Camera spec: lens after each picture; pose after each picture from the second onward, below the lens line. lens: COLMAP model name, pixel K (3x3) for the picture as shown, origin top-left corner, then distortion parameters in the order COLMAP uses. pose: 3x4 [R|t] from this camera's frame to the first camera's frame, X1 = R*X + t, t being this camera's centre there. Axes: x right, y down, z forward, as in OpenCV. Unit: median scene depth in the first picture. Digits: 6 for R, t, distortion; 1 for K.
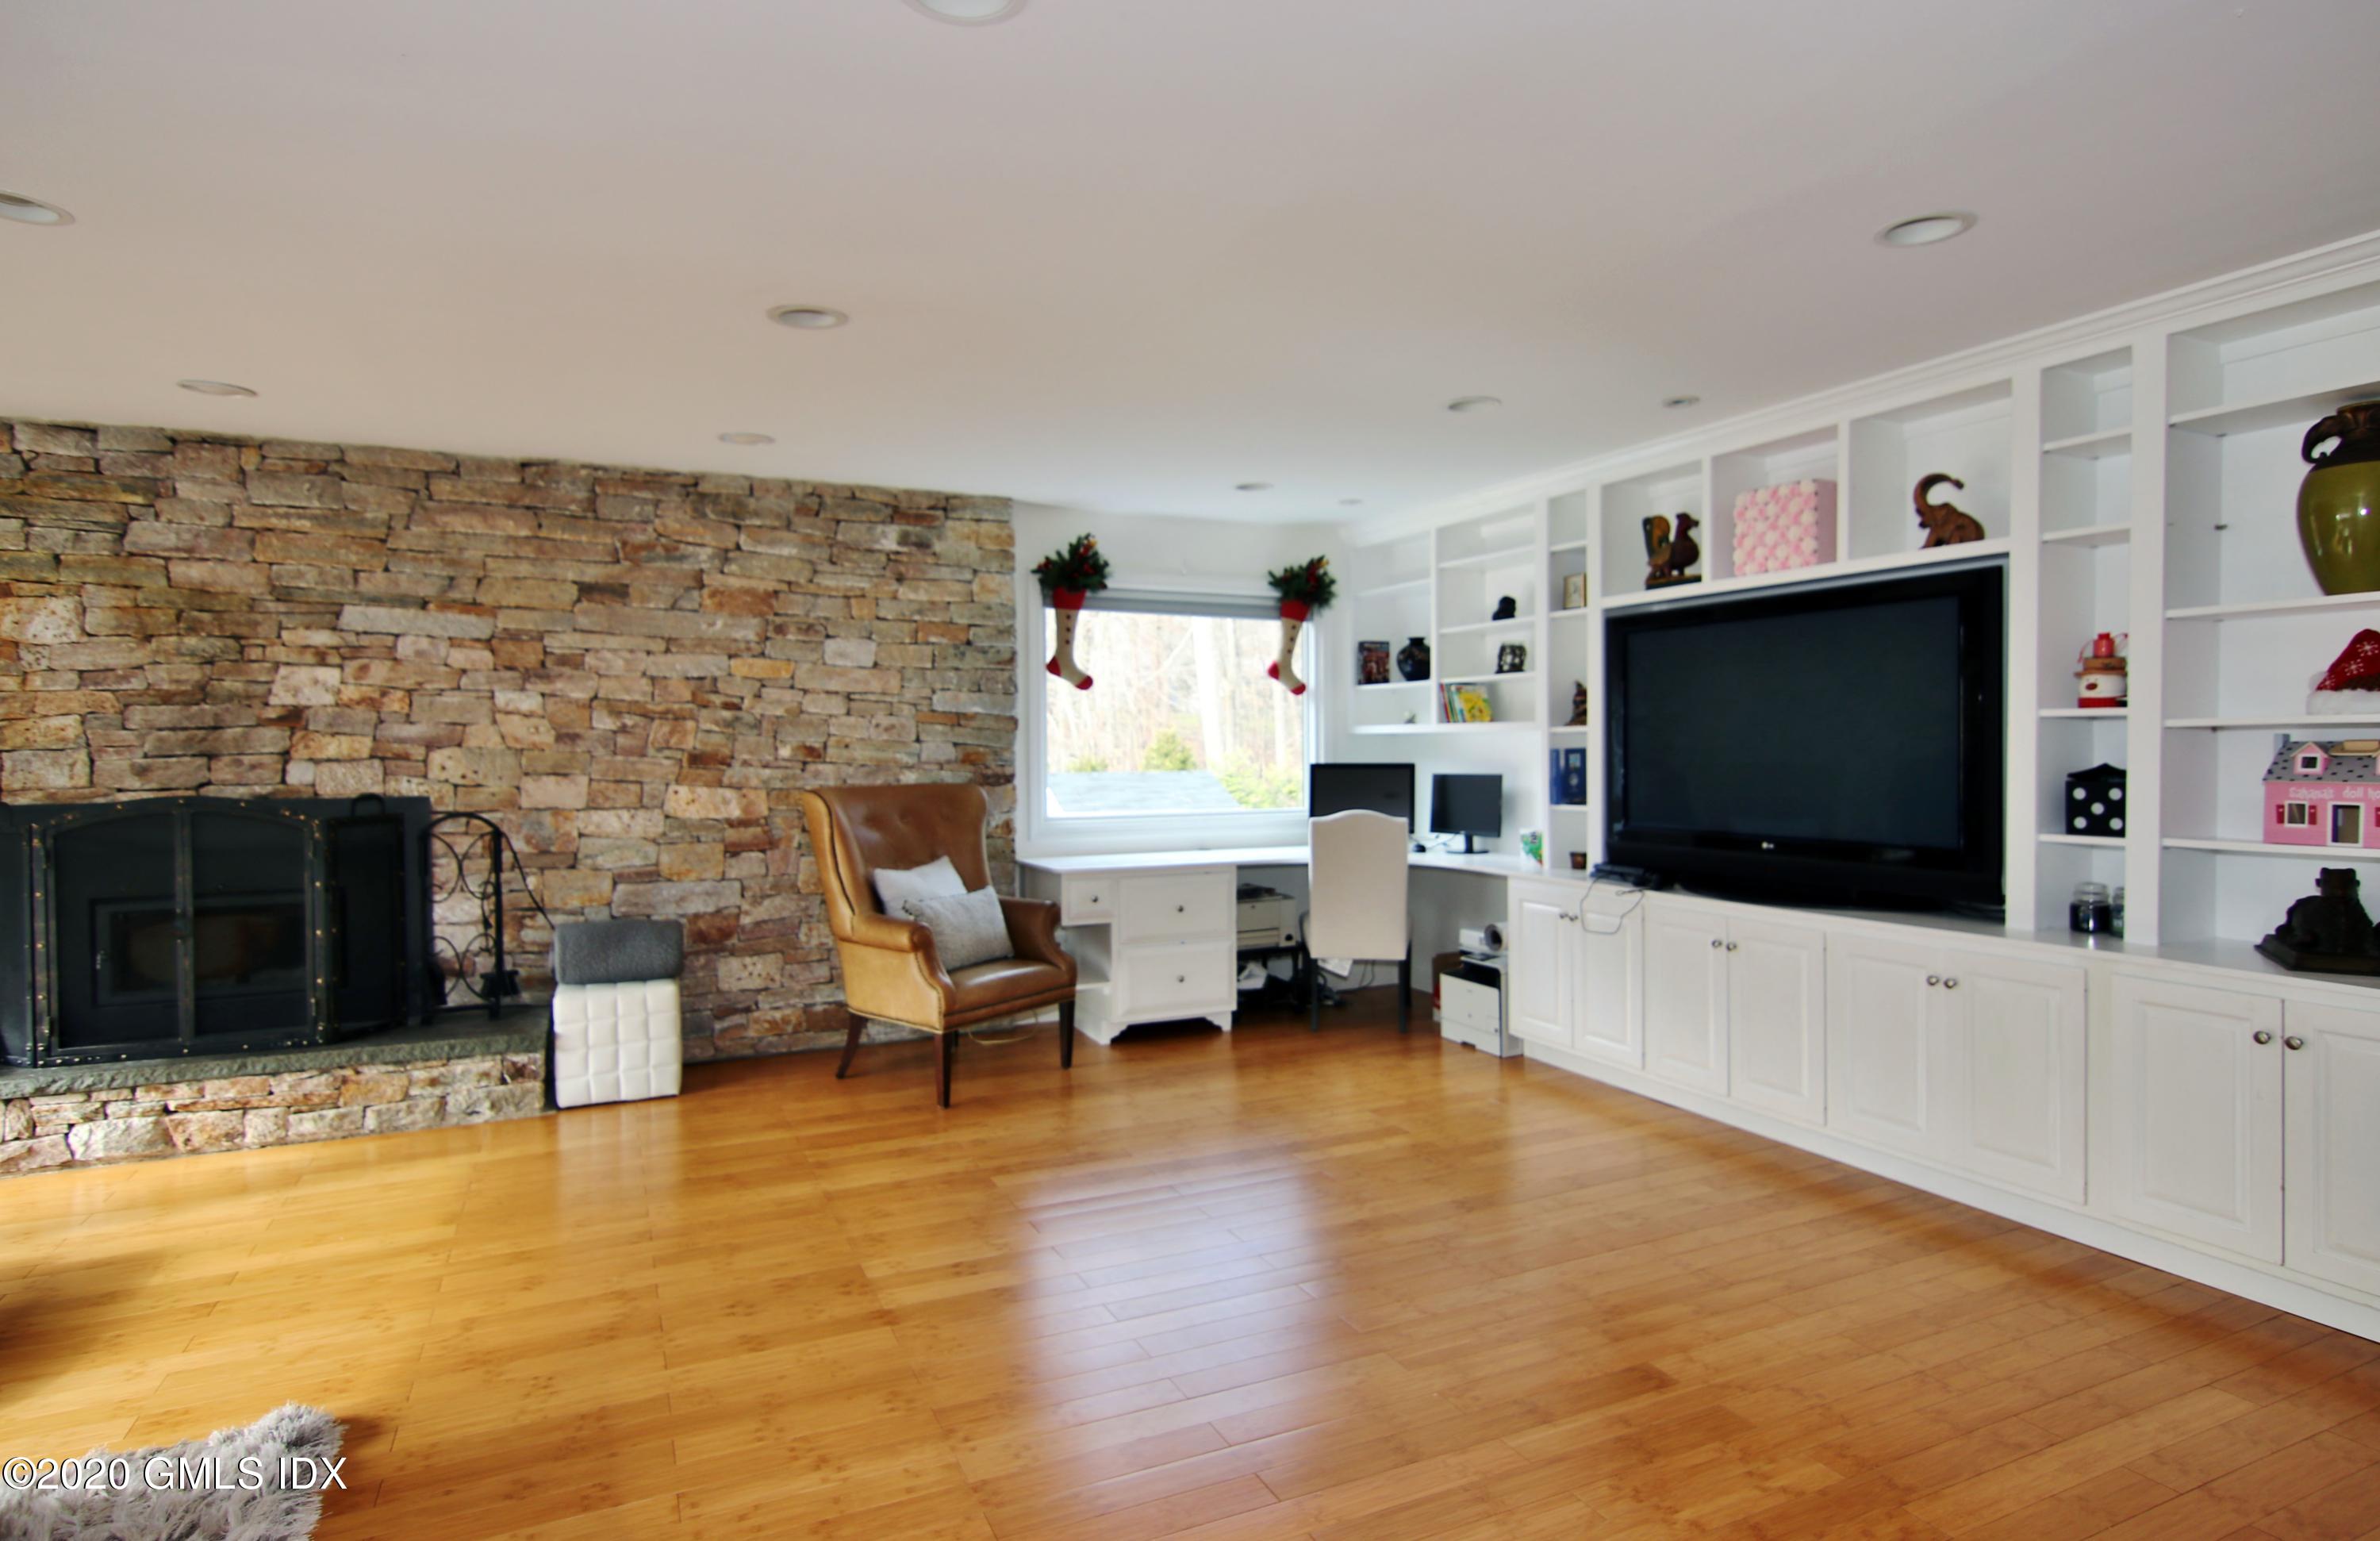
lens RADIAL K [[1243.7, 0, 1179.5], [0, 1243.7, 773.4], [0, 0, 1]] dist [-0.001748, -0.000132]
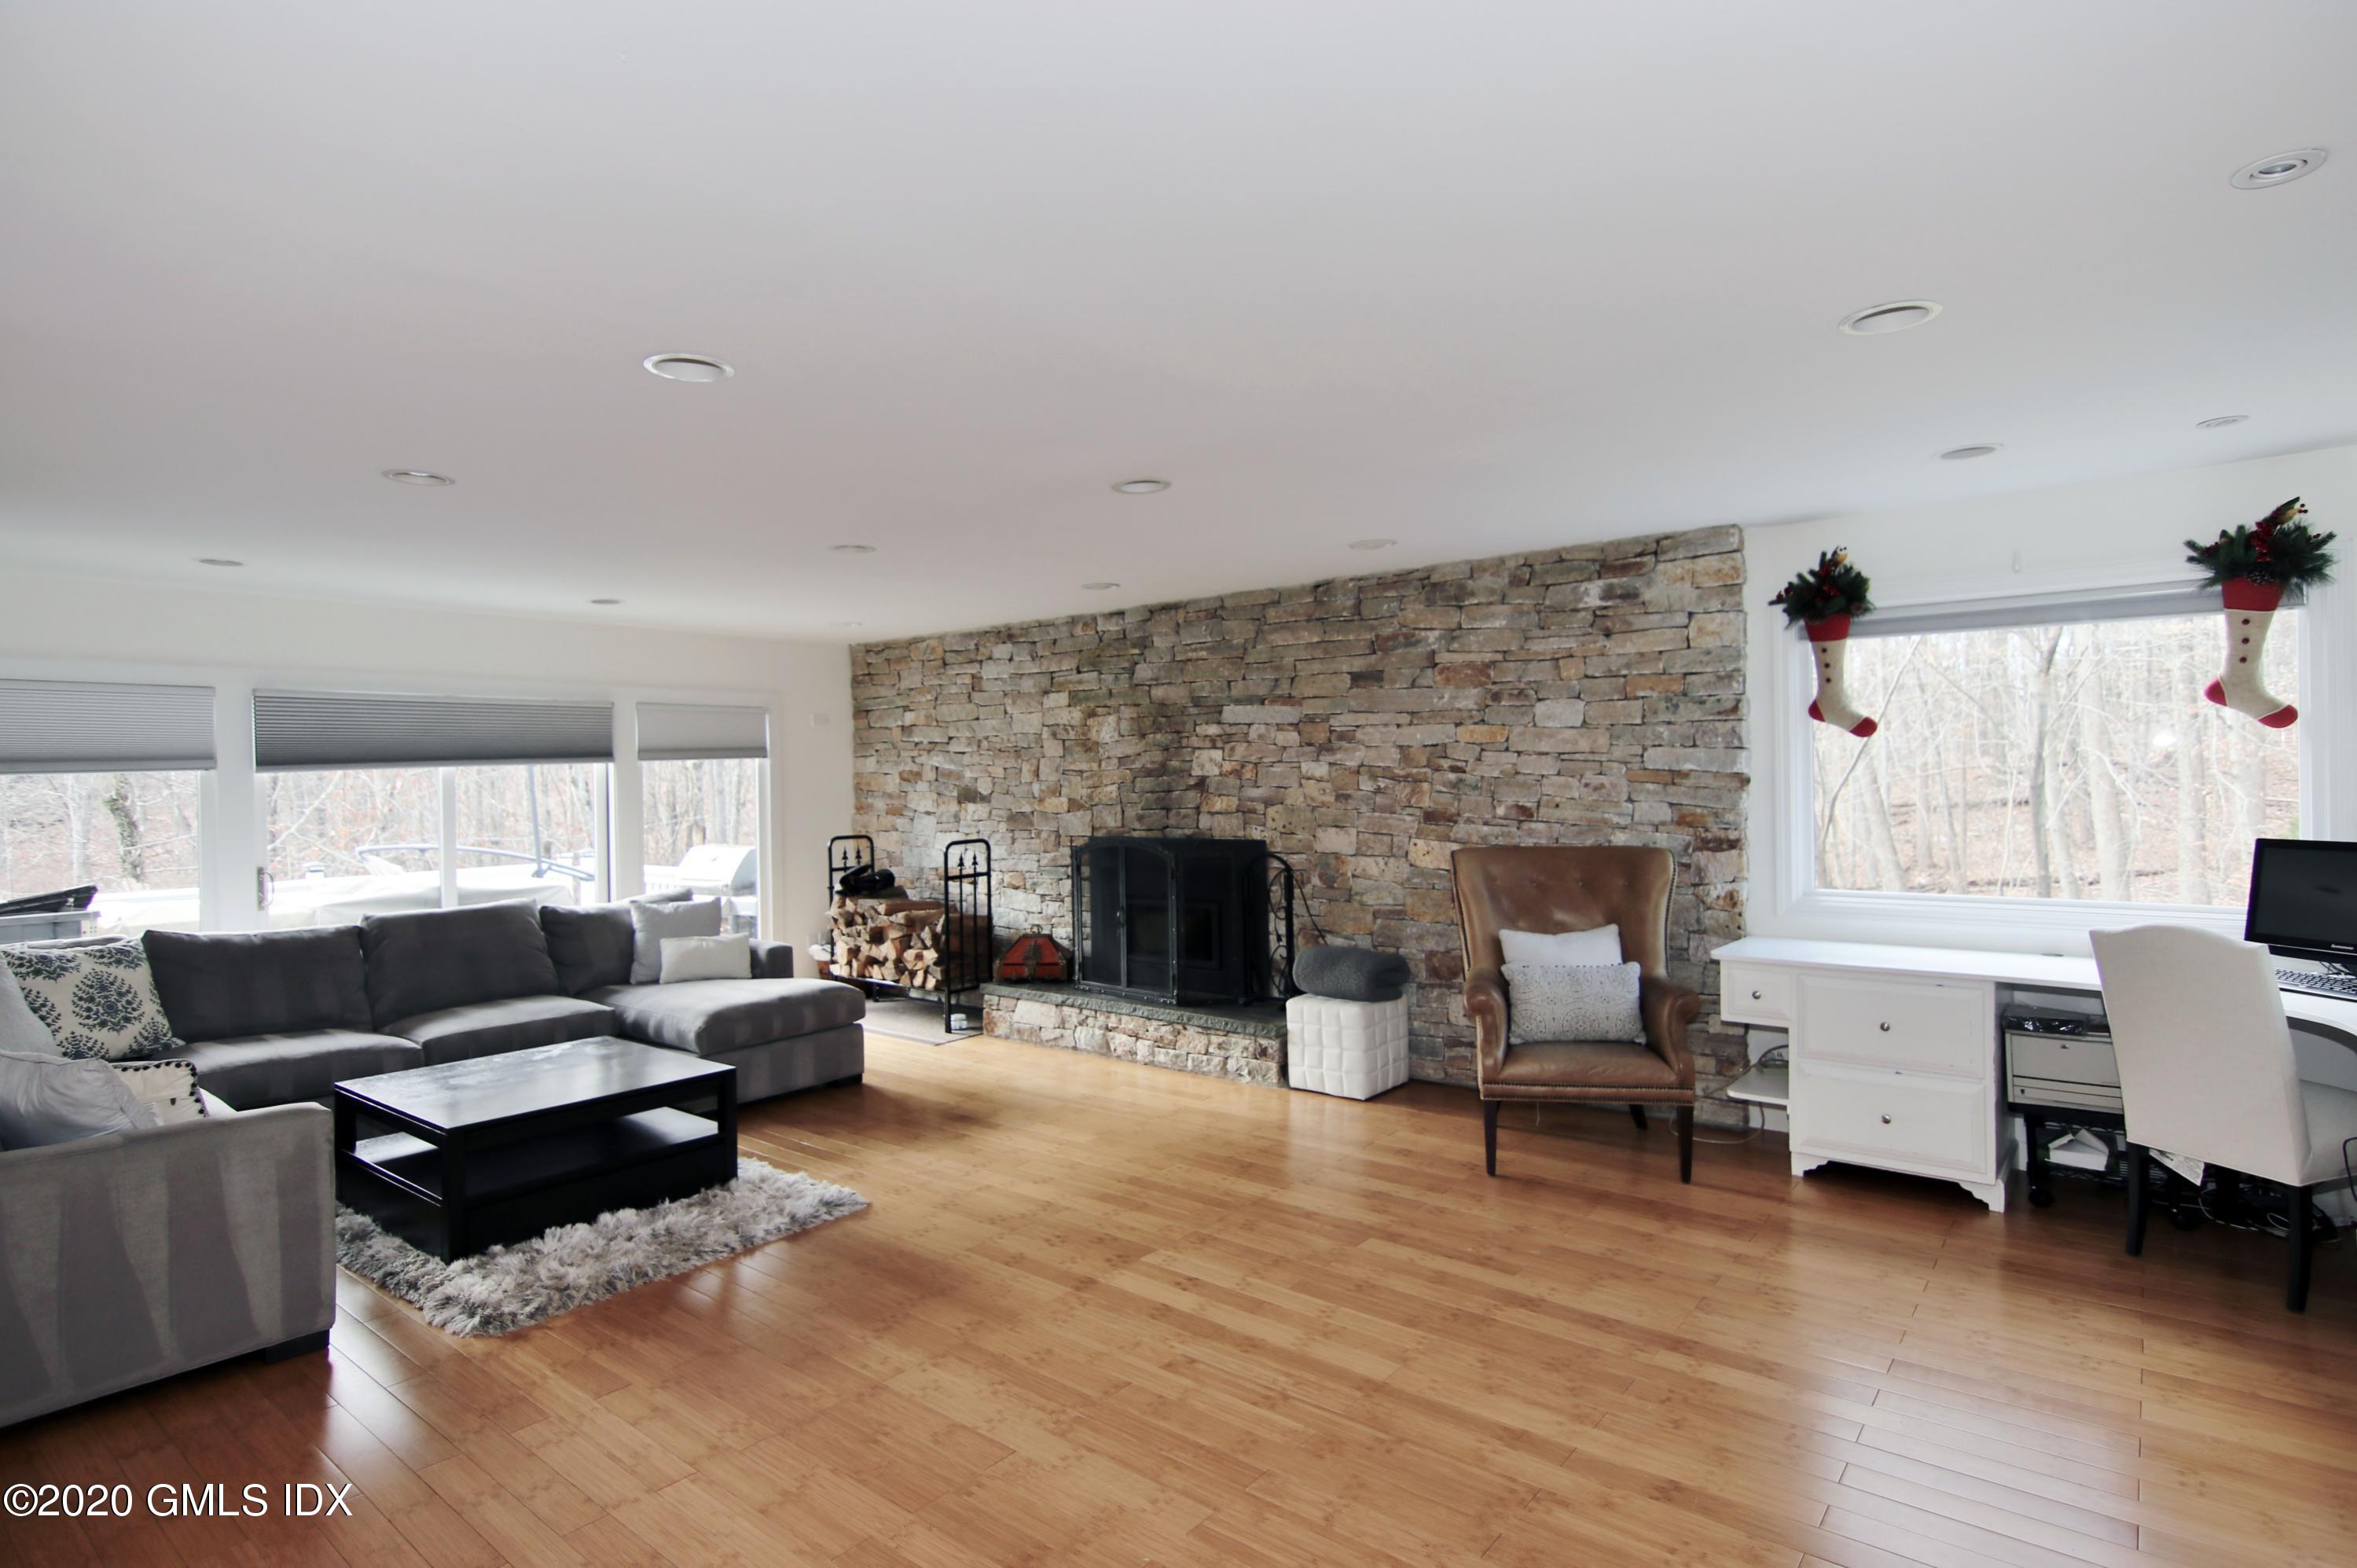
lens RADIAL K [[1197.6, 0, 1183.7], [0, 1197.6, 782.7], [0, 0, 1]] dist [-0.001652, -0.011507]
pose [[0.435738, 0.000333, -0.900074, 0.512779], [-0.007501, 0.999967, -0.003261, -0.037593], [0.900043, 0.008172, 0.435726, 0.320465]]
